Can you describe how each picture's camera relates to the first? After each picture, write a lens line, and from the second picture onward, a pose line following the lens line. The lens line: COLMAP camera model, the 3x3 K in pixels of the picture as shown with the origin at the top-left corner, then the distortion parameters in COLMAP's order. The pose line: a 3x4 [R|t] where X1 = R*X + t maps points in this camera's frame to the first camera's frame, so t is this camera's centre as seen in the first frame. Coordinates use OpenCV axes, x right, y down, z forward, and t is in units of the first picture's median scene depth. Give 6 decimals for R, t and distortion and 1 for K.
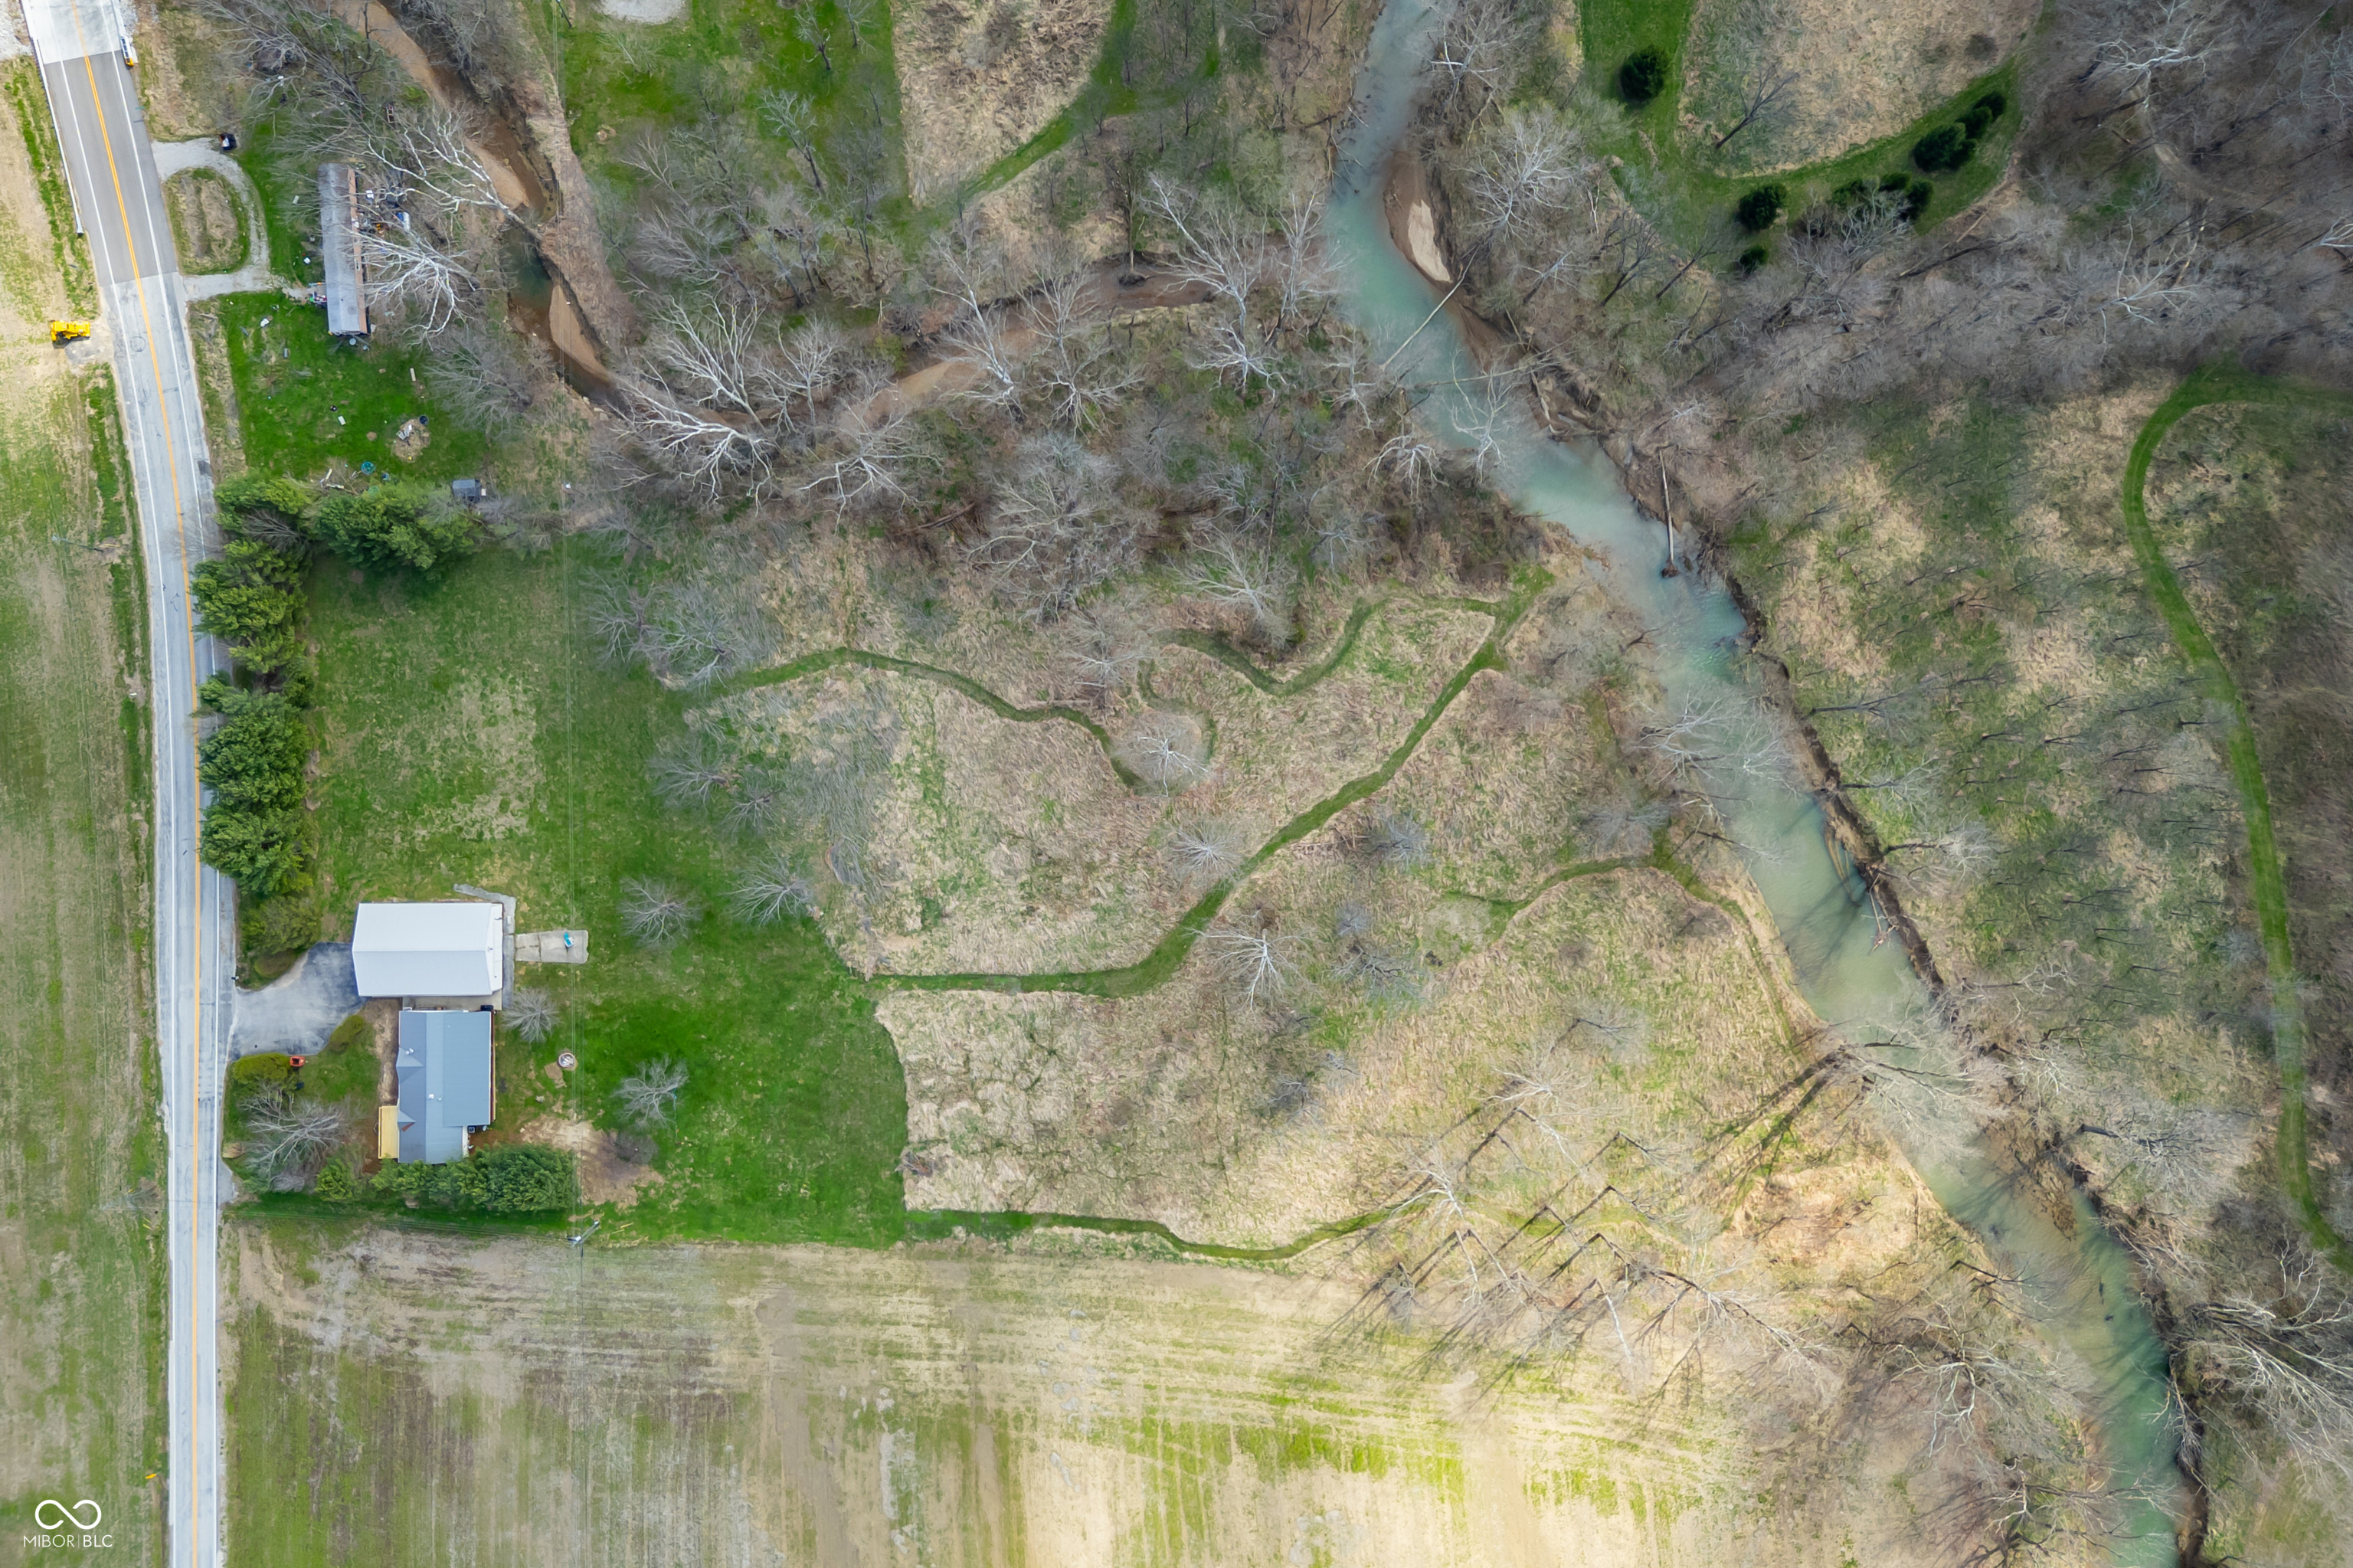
lens RADIAL K [[1647.2, 0, 1170.8], [0, 1647.2, 776.4], [0, 0, 1]] dist [0.071224, -0.069940]
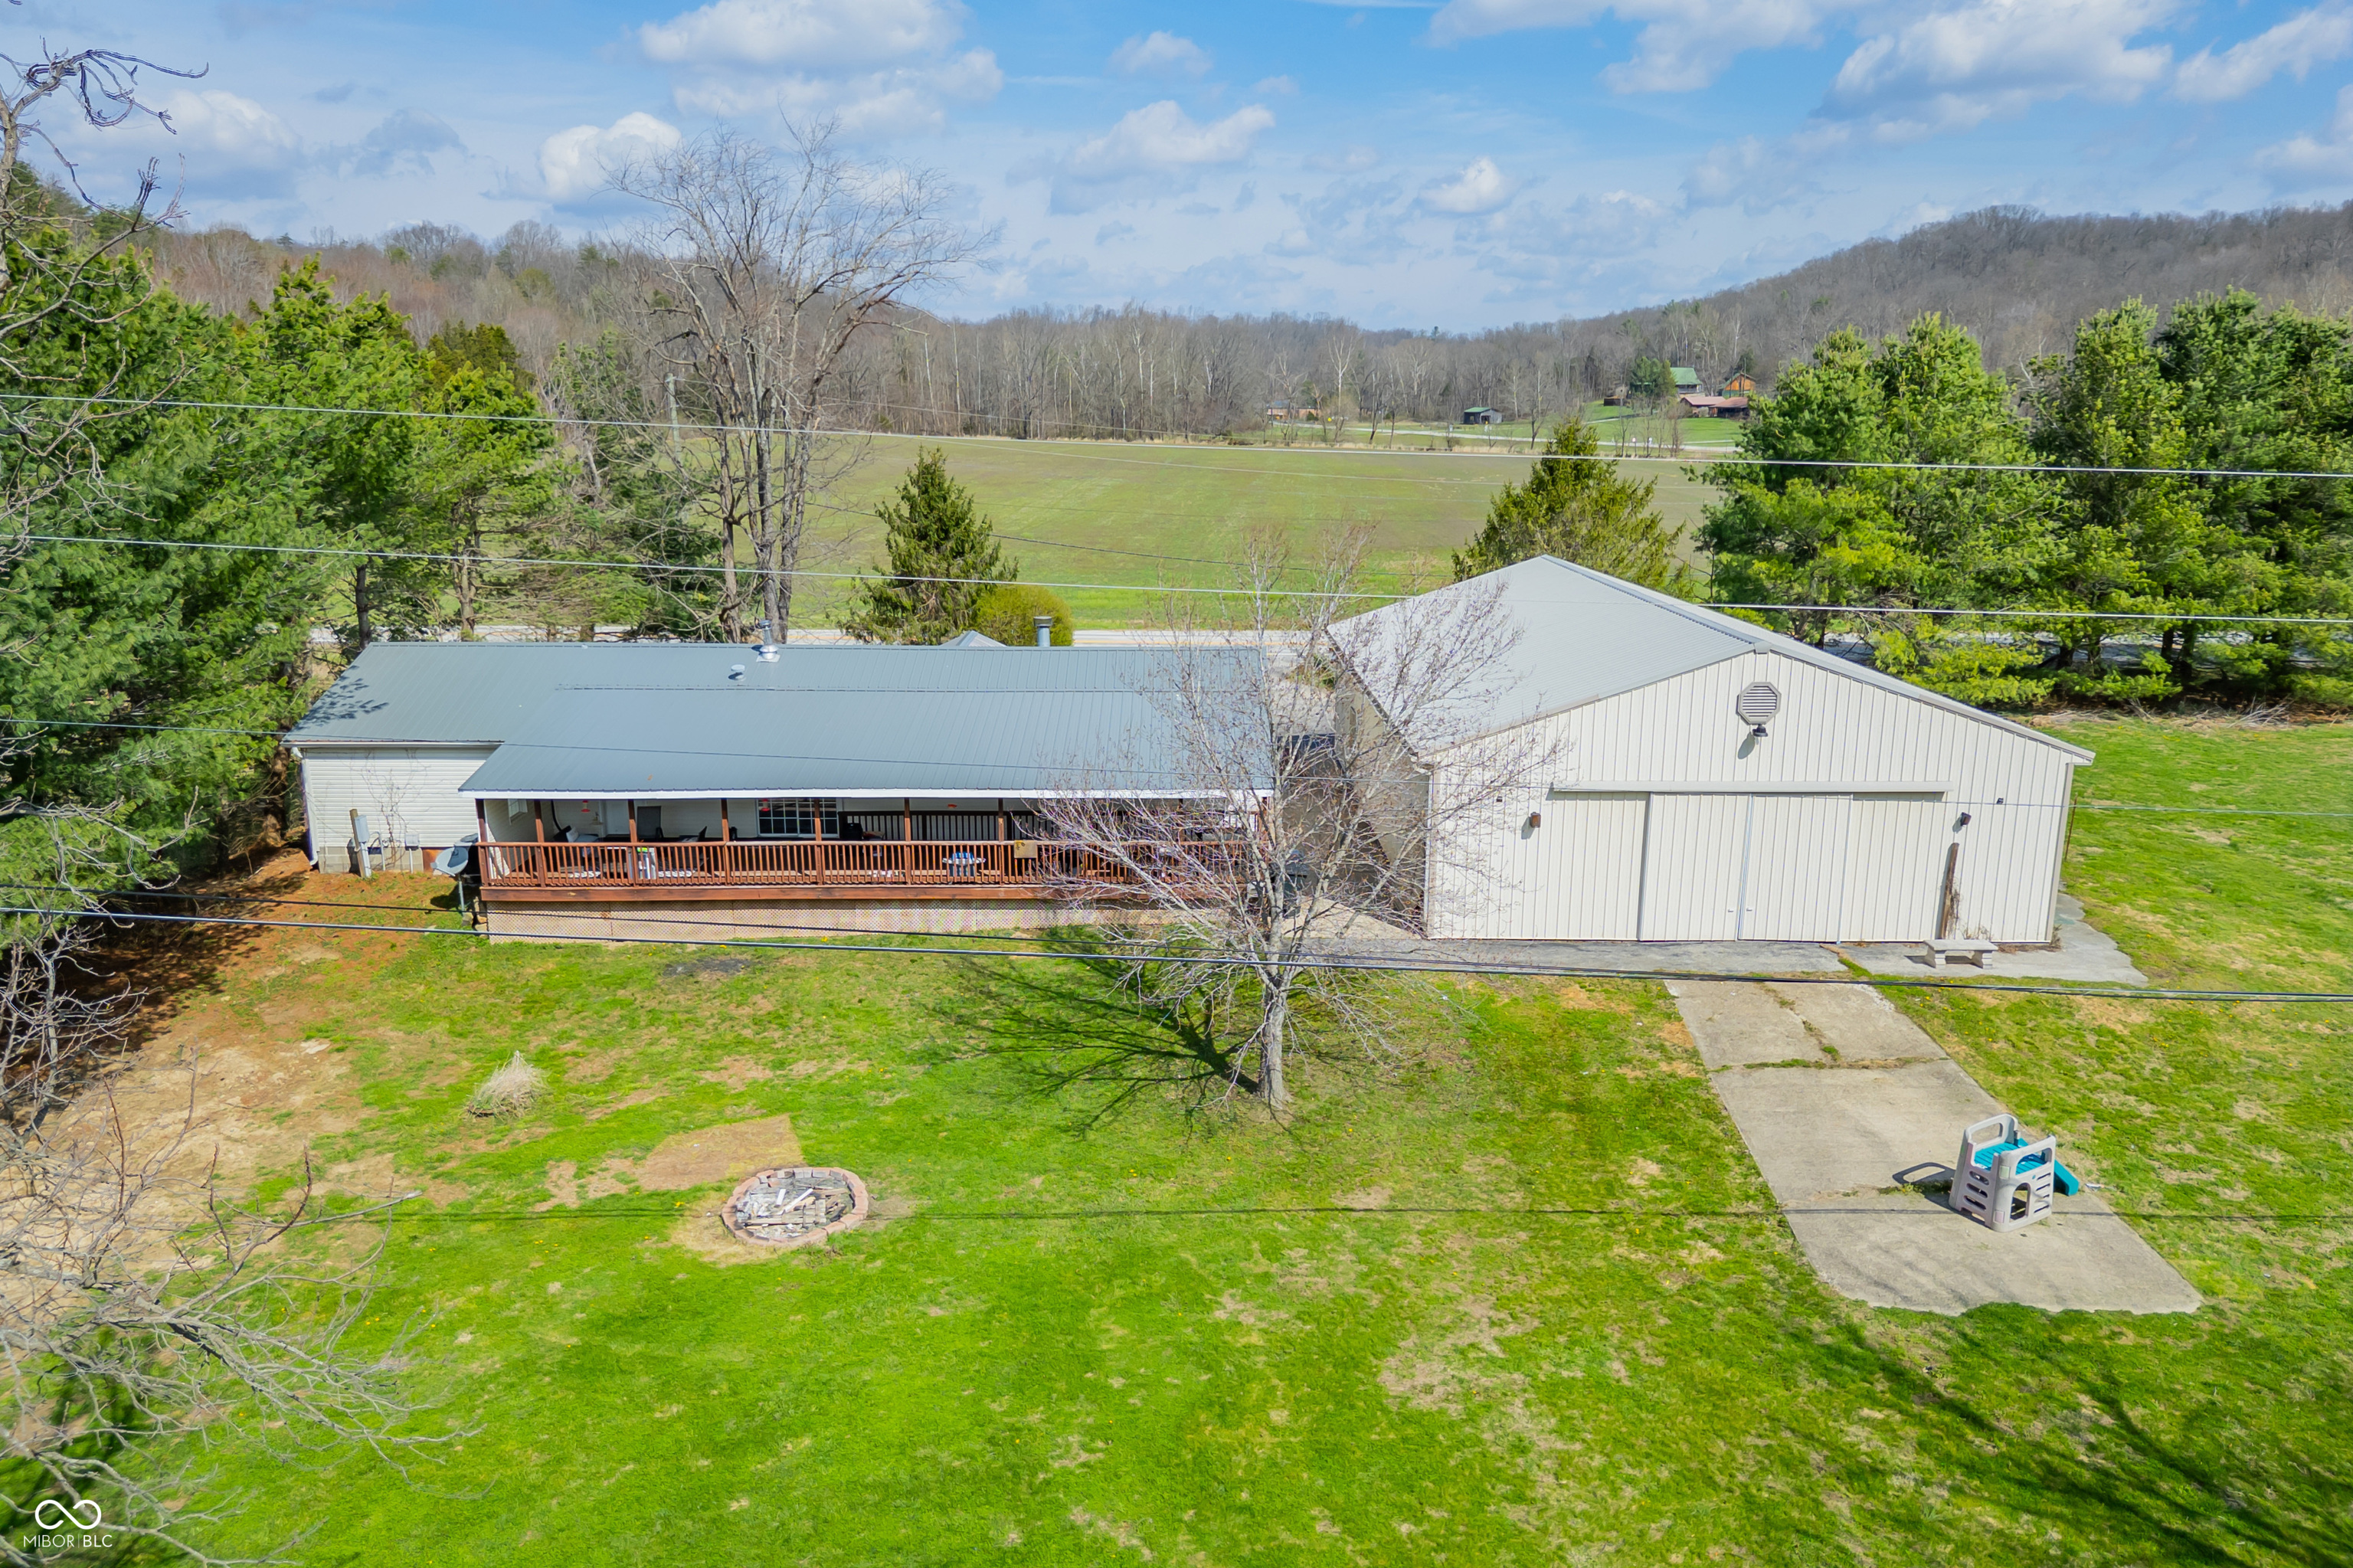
lens RADIAL K [[1652.3, 0, 1172.9], [0, 1652.3, 780.2], [0, 0, 1]] dist [0.064328, -0.064048]
pose [[0.004038, 0.205606, -0.978627, -0.271000], [-0.999990, 0.002859, -0.003525, 0.148351], [0.002073, 0.978631, 0.205615, 0.956170]]
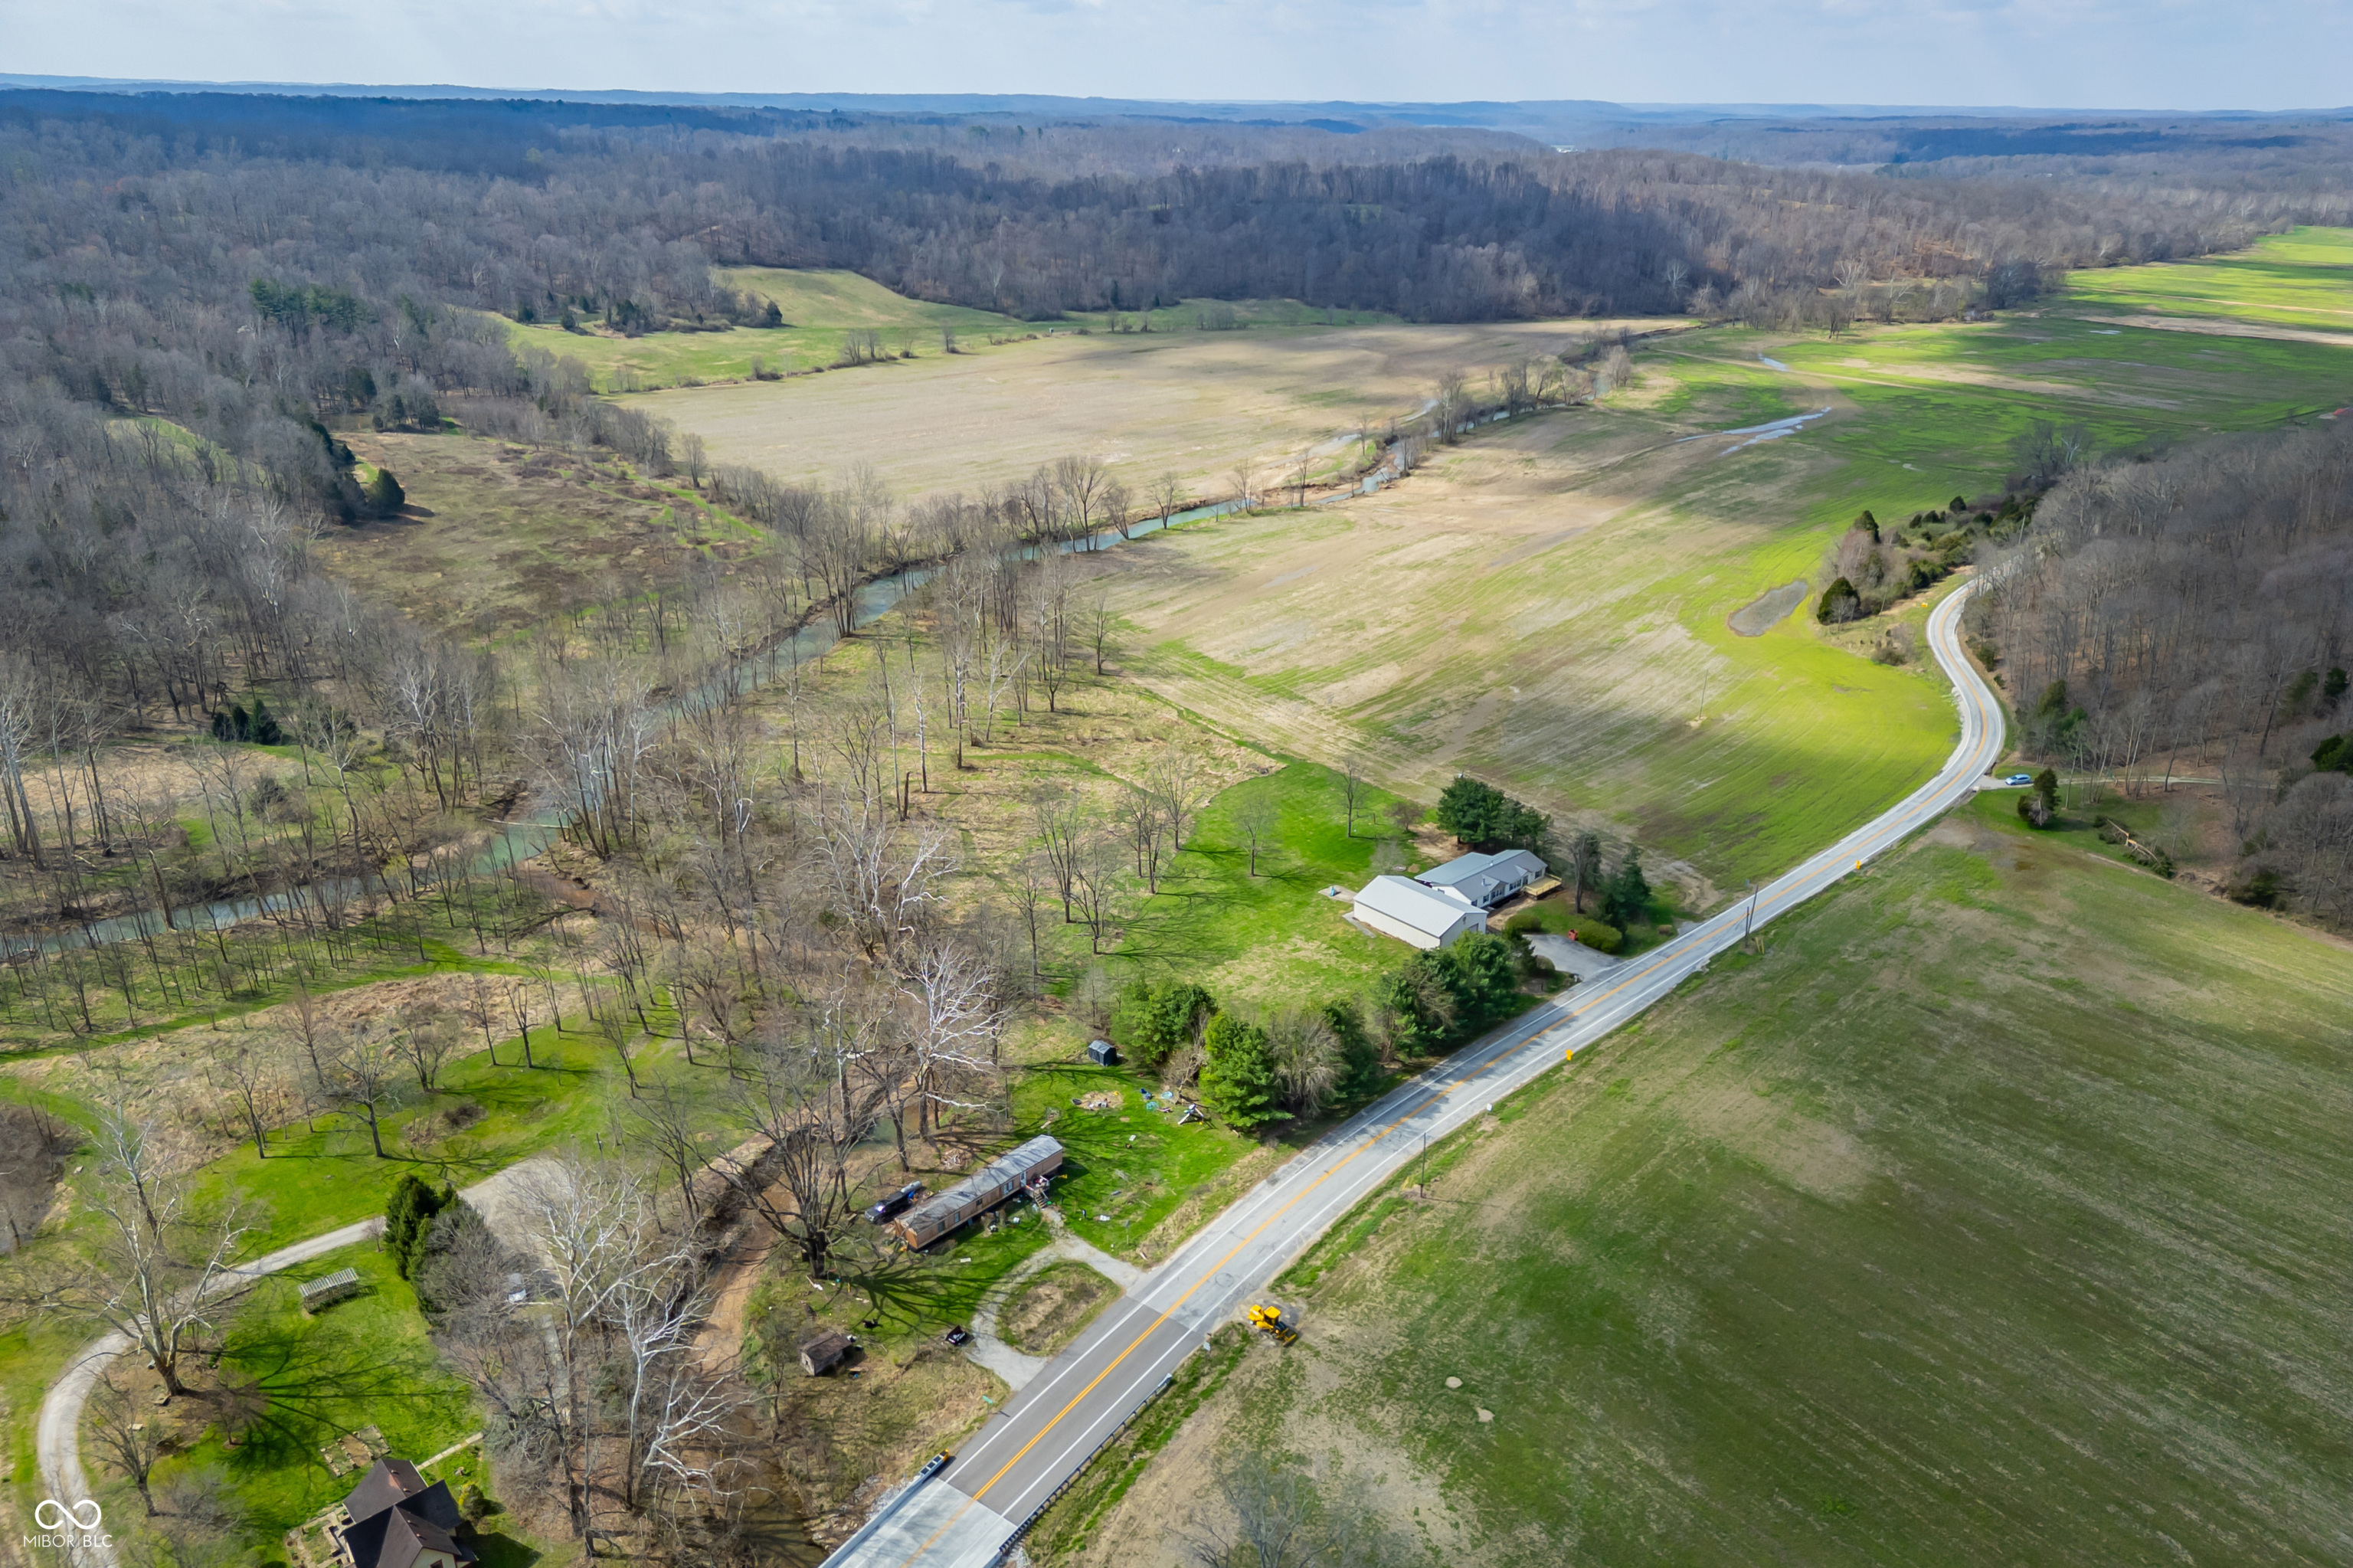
lens RADIAL K [[1647.2, 0, 1170.8], [0, 1647.2, 776.4], [0, 0, 1]] dist [0.071224, -0.069940]
pose [[-0.674065, -0.301401, 0.674384, -1.065534], [0.738222, -0.243004, 0.629267, -0.723407], [-0.025784, 0.922012, 0.386301, 0.461557]]
